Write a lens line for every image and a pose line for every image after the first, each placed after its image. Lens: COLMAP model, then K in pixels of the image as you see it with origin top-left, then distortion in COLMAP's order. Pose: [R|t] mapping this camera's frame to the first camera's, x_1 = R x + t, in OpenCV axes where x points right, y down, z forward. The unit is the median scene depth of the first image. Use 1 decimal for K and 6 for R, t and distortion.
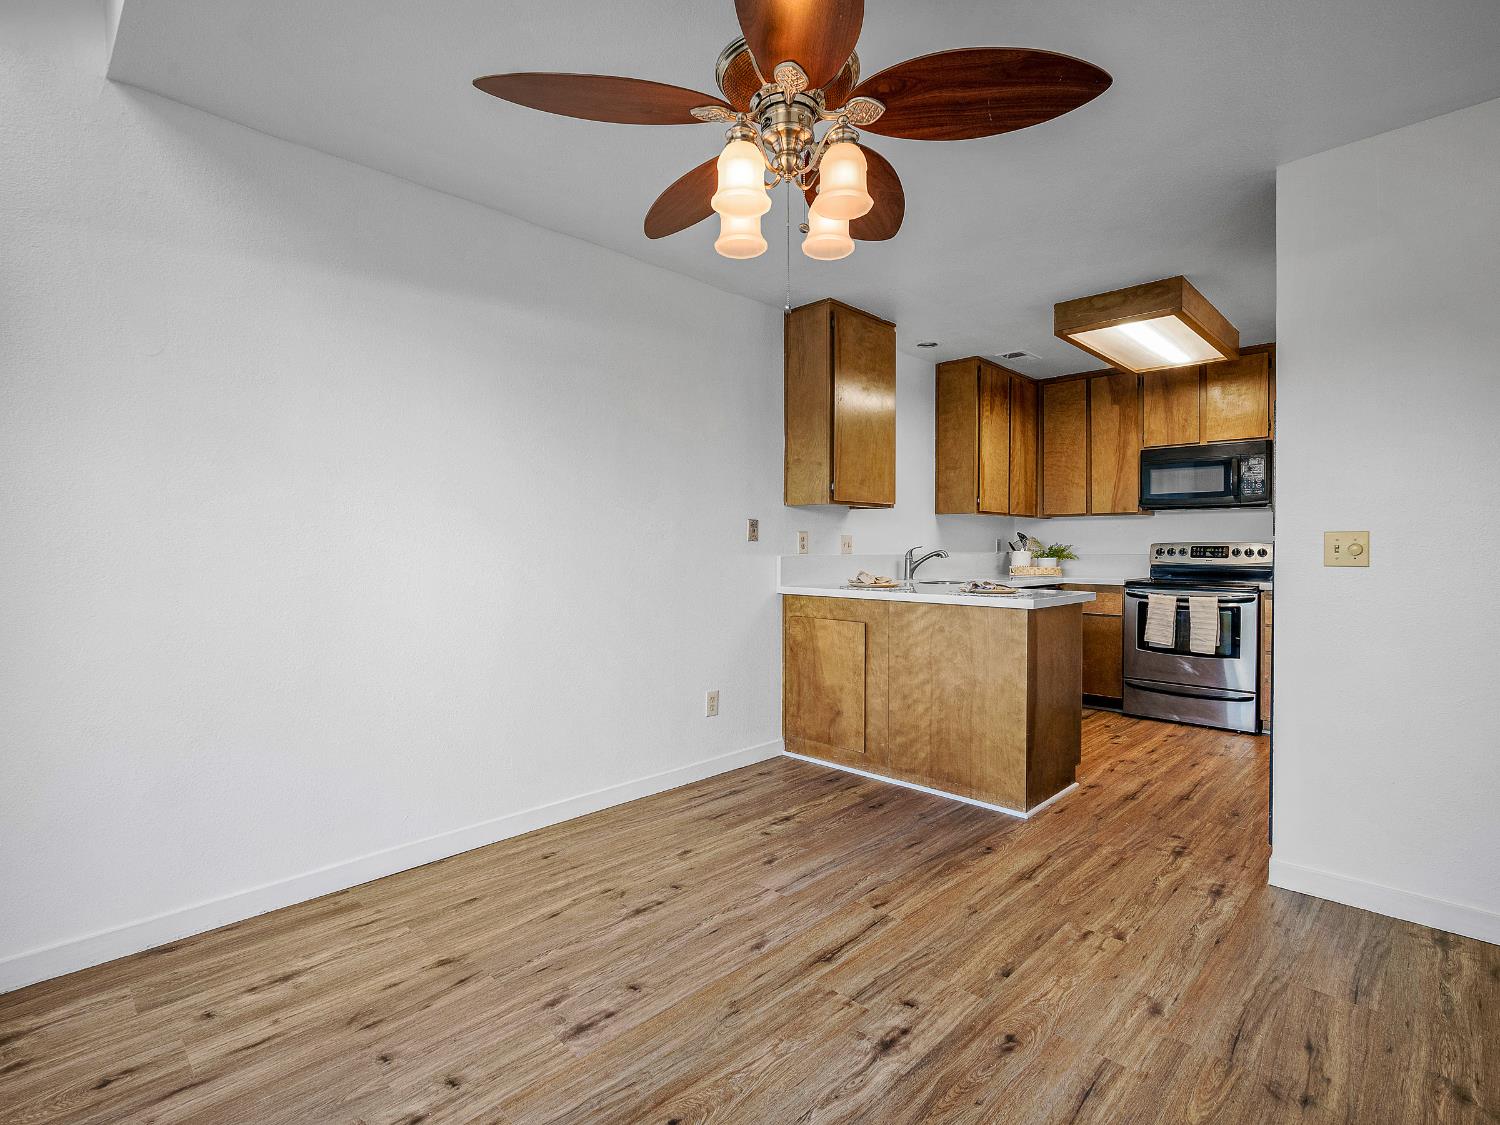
lens RADIAL K [[730.7, 0, 759.2], [0, 730.7, 550.9], [0, 0, 1]] dist [-0.018902, 0.006359]
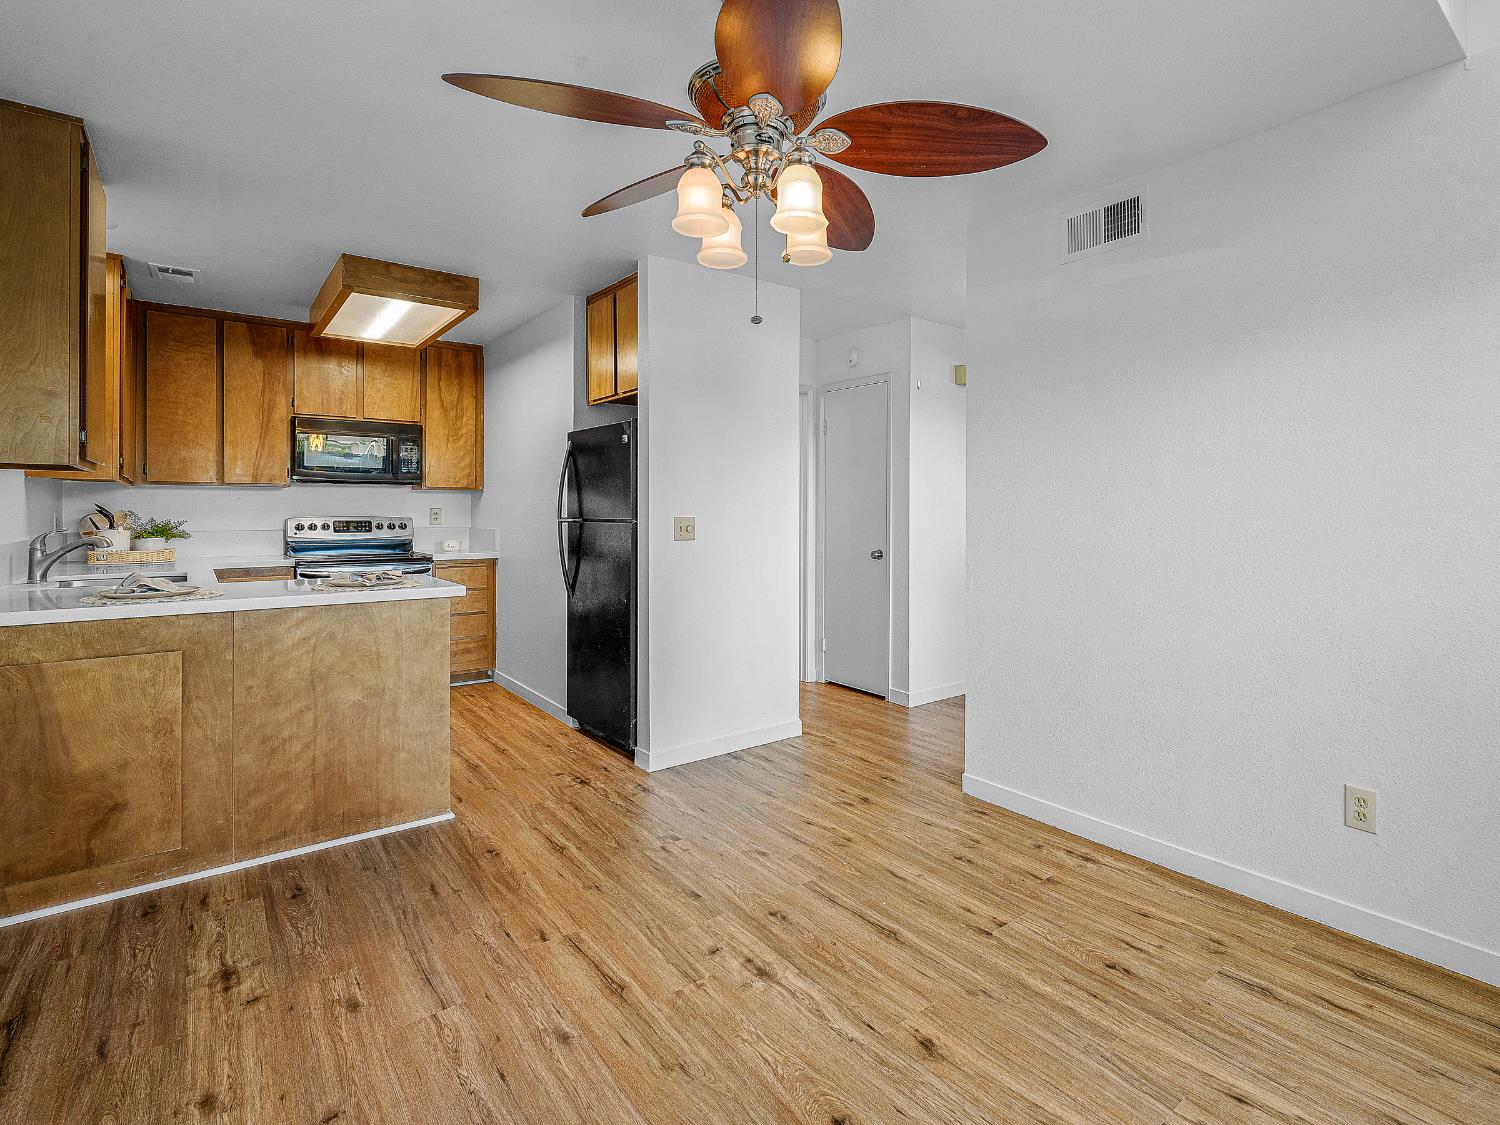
lens RADIAL K [[794.8, 0, 754.6], [0, 794.8, 506.4], [0, 0, 1]] dist [-0.005119, 0.000145]
pose [[0.124967, -0.000627, 0.992161, -0.547879], [0.005513, 0.999985, -0.000063, -0.032144], [-0.992146, 0.005478, 0.124968, 0.431127]]
